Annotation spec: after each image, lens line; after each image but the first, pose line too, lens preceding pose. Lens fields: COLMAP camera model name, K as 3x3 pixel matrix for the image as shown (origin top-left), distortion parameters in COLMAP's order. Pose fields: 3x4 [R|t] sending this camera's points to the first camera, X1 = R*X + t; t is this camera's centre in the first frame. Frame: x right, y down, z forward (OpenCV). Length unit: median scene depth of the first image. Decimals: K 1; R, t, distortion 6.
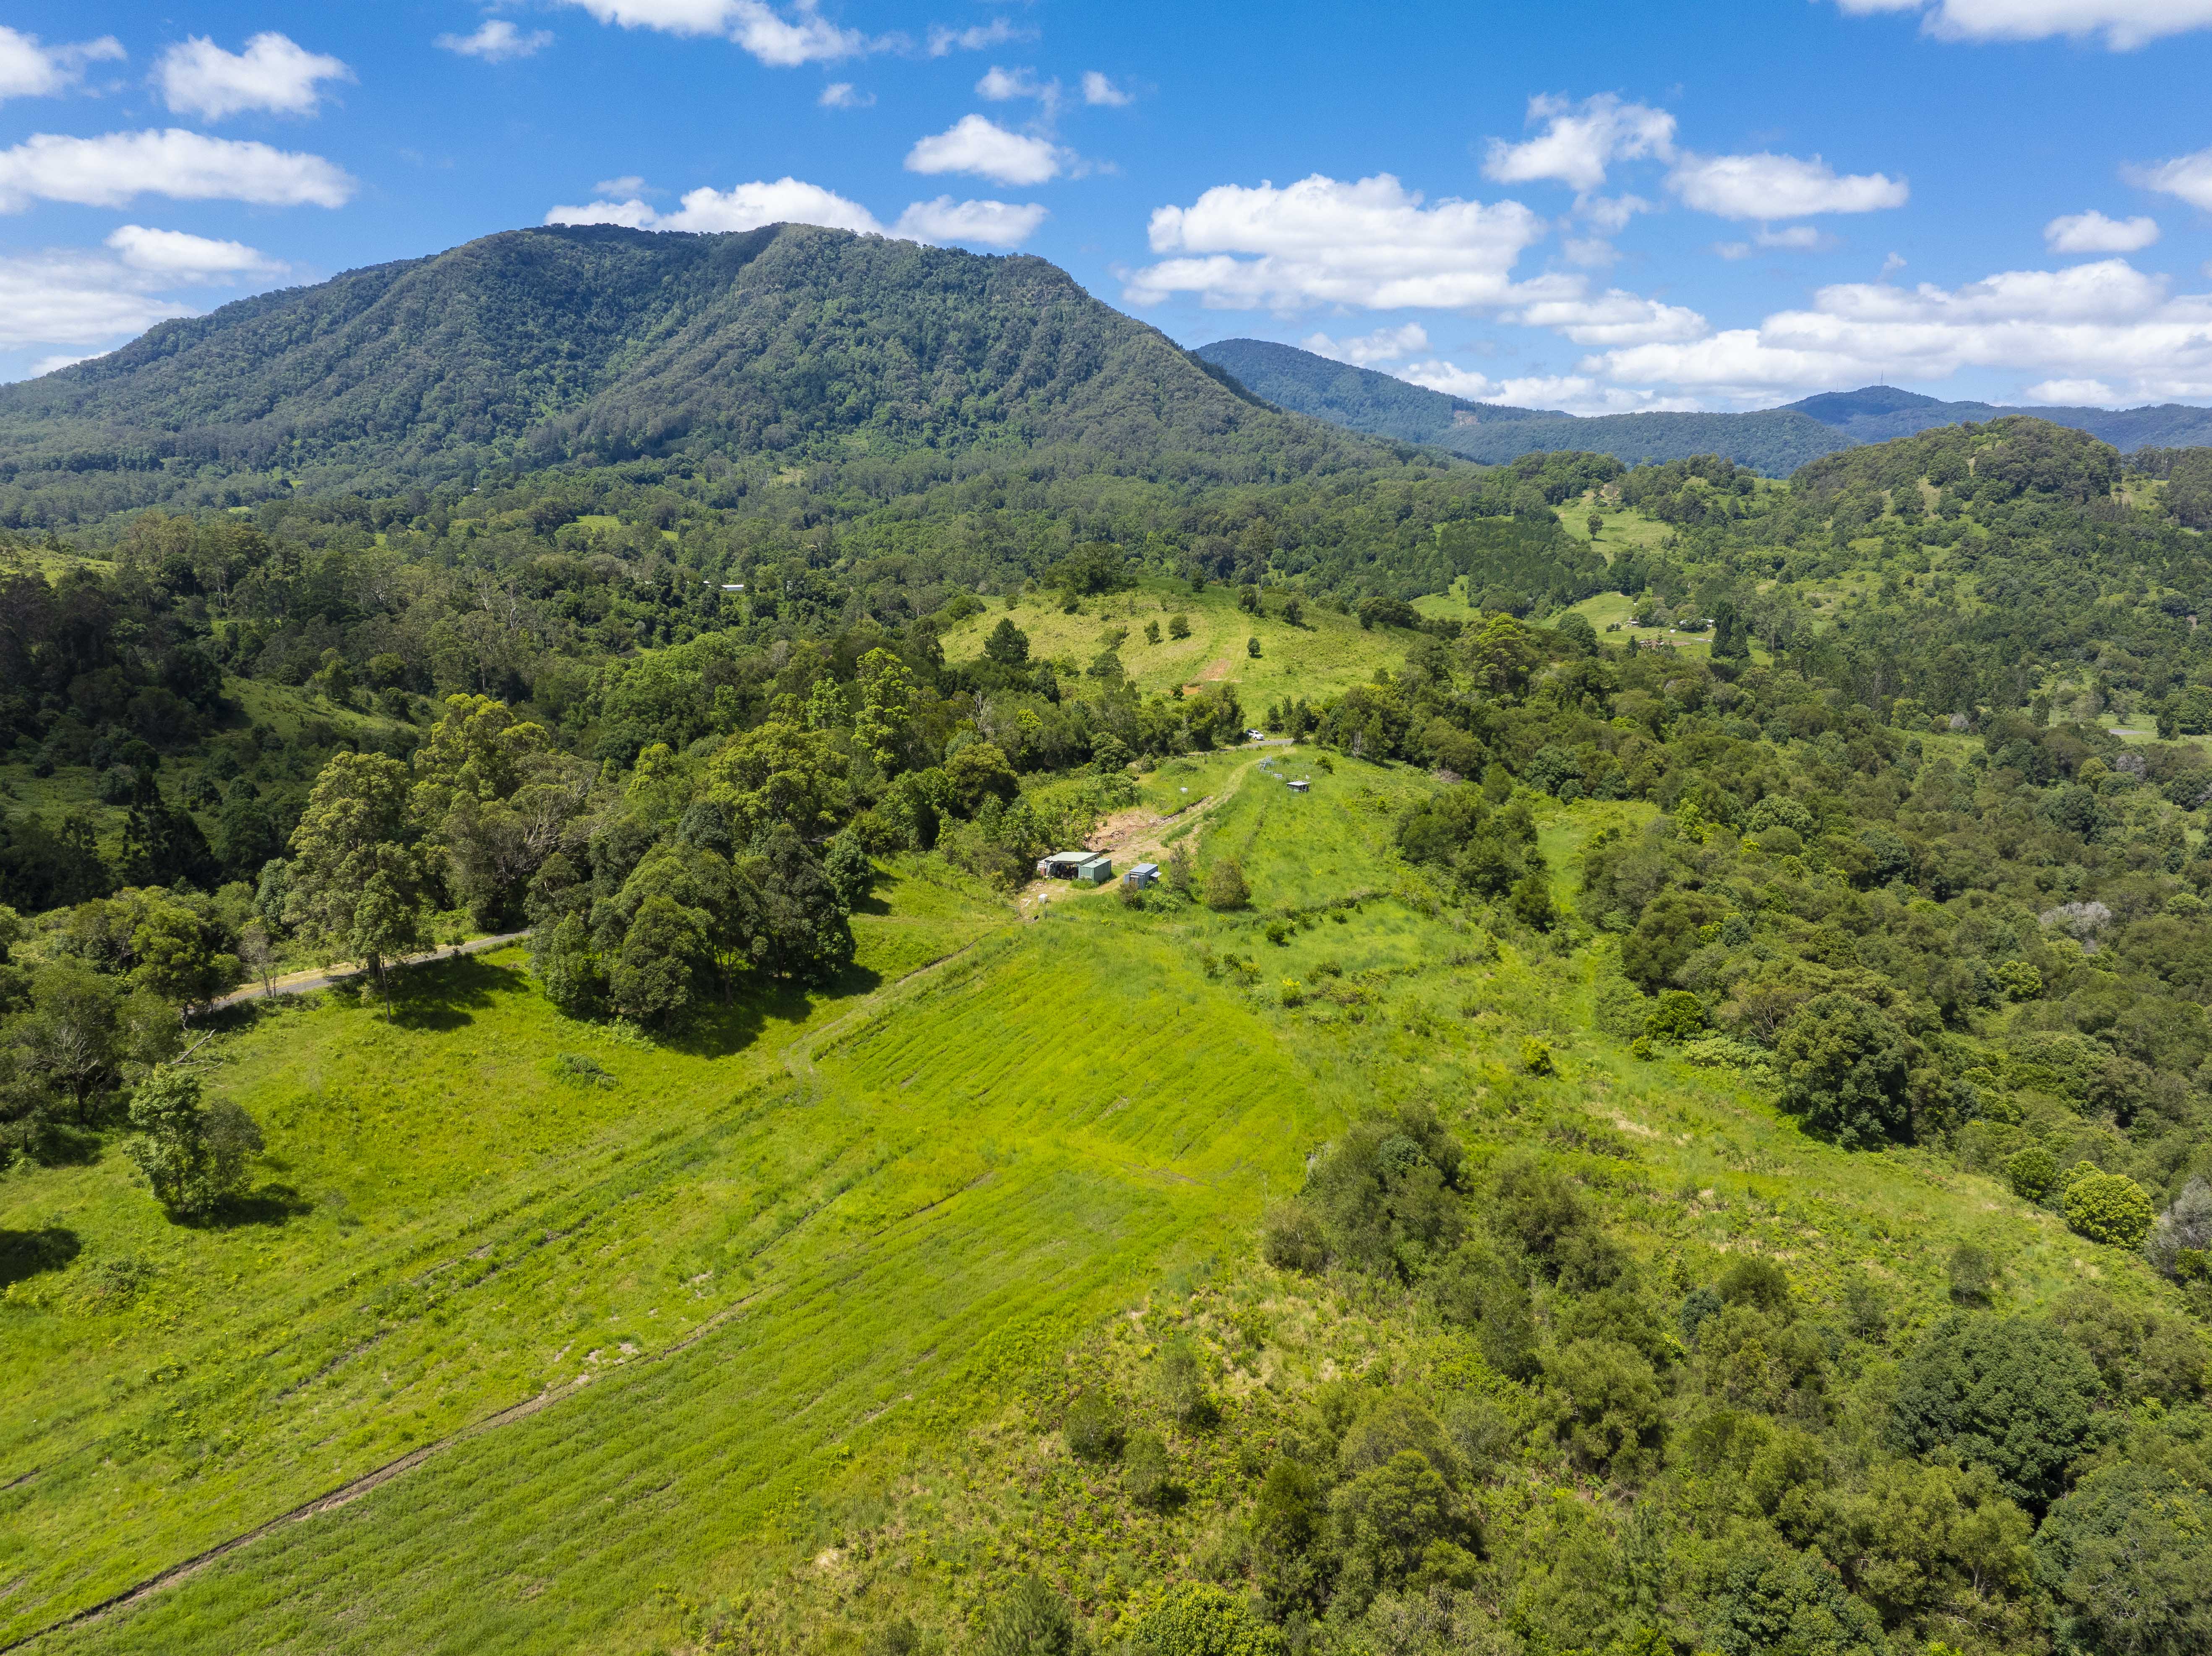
lens RADIAL K [[1561.6, 0, 1112.4], [0, 1561.6, 826.1], [0, 0, 1]] dist [-0.037482, -0.004219]
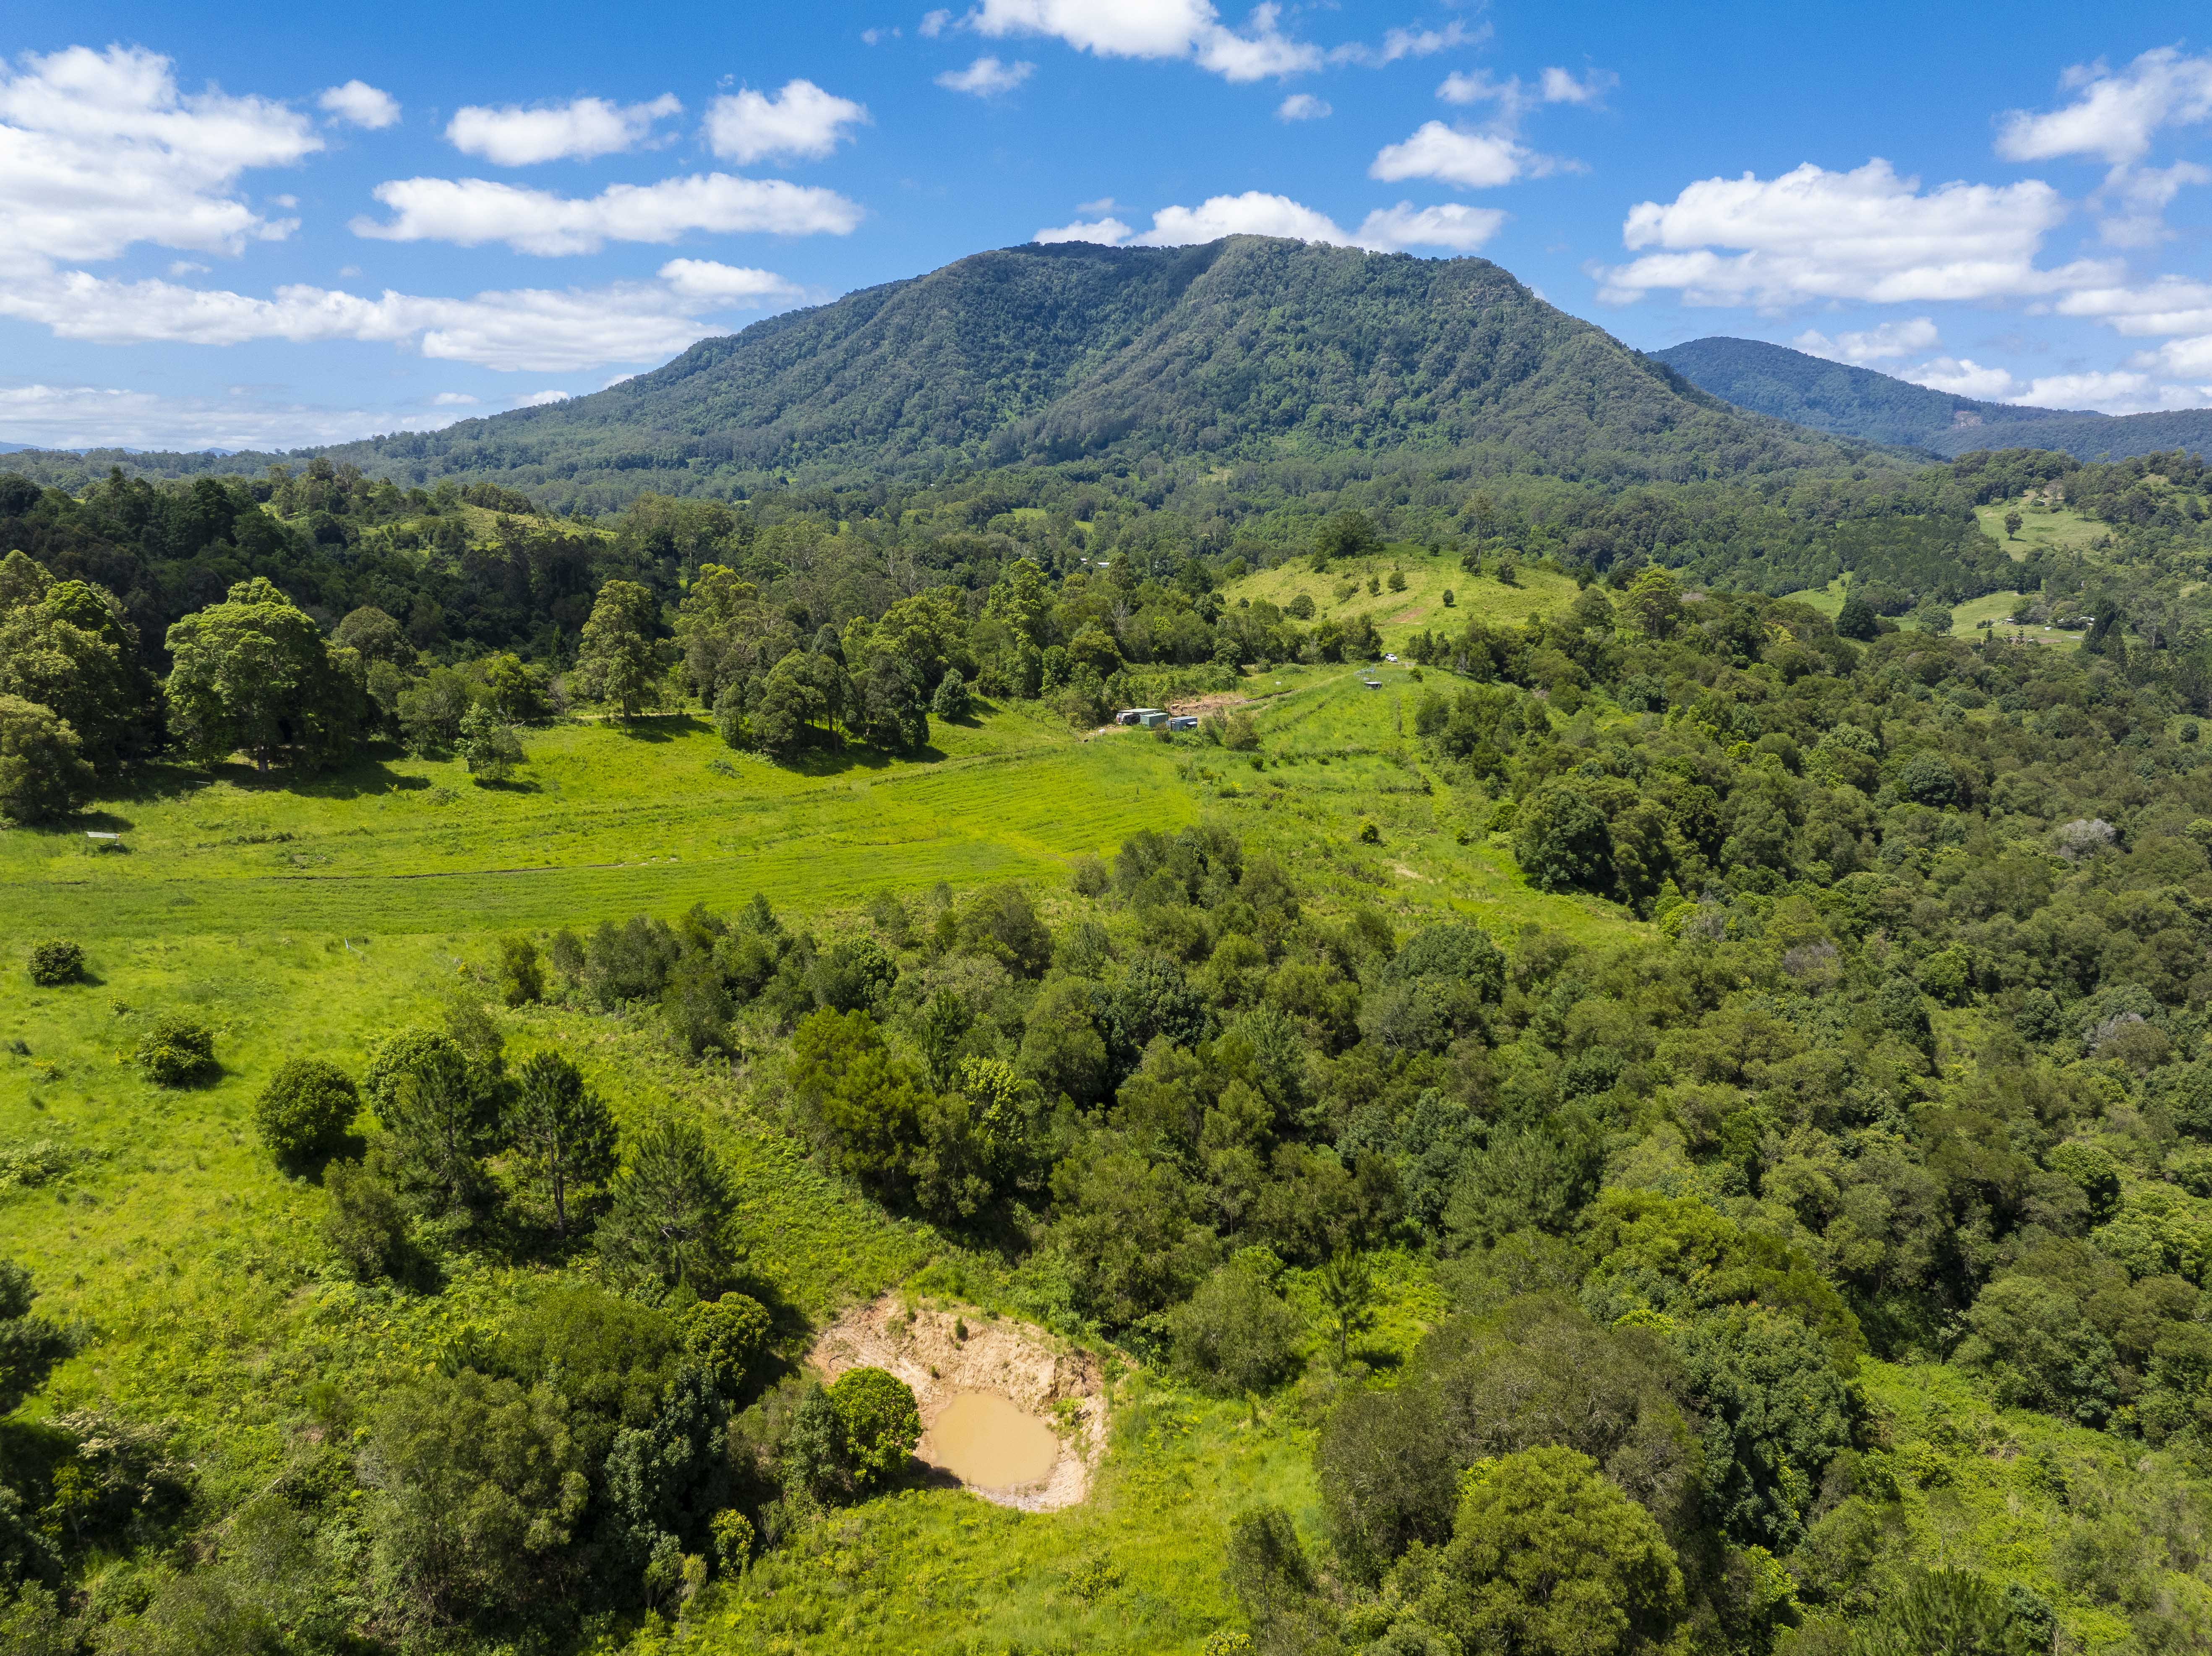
lens RADIAL K [[1562.2, 0, 1103.4], [0, 1562.2, 819.0], [0, 0, 1]] dist [-0.026489, -0.034347]
pose [[0.956397, 0.059856, -0.285871, 0.031747], [-0.062205, 0.998063, 0.000864, 0.010809], [0.285369, 0.016956, 0.958268, -0.029657]]
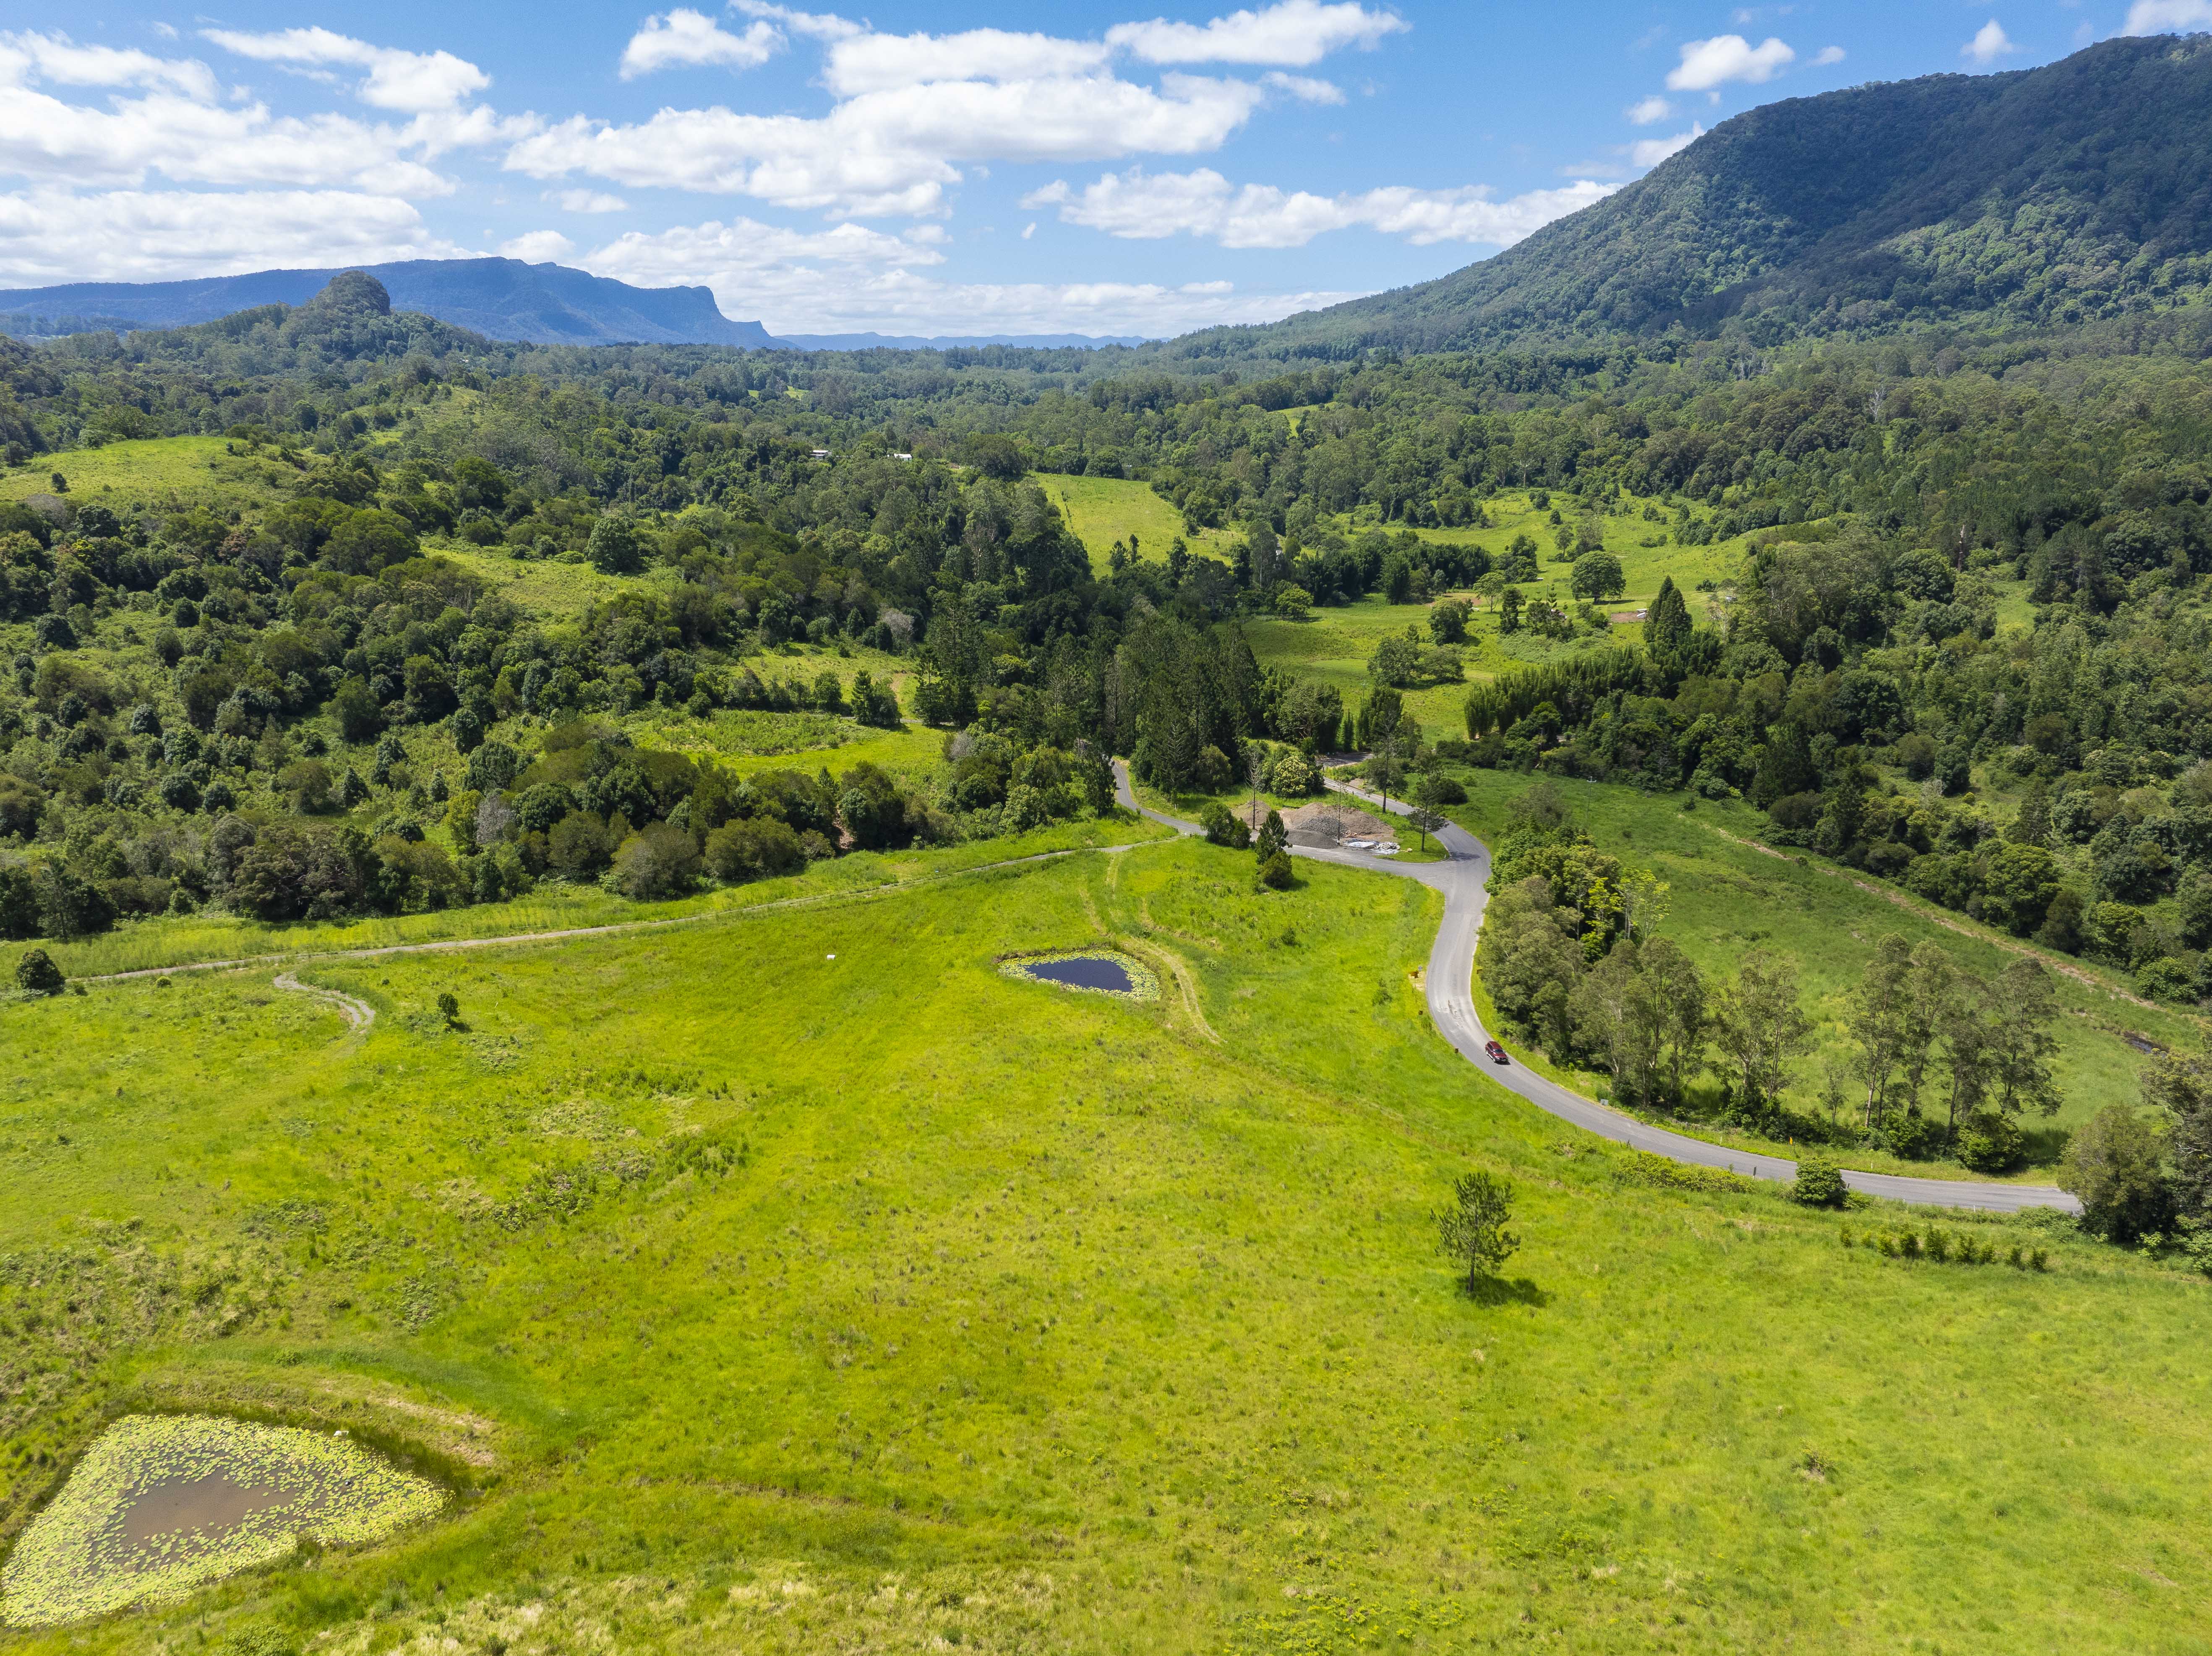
lens RADIAL K [[1550.0, 0, 1111.0], [0, 1550.0, 825.8], [0, 0, 1]] dist [0.001769, -0.084817]
pose [[0.568592, 0.222756, -0.791886, 0.276020], [-0.171850, 0.973564, 0.150469, -0.035240], [0.804469, 0.050530, 0.591842, 0.189680]]
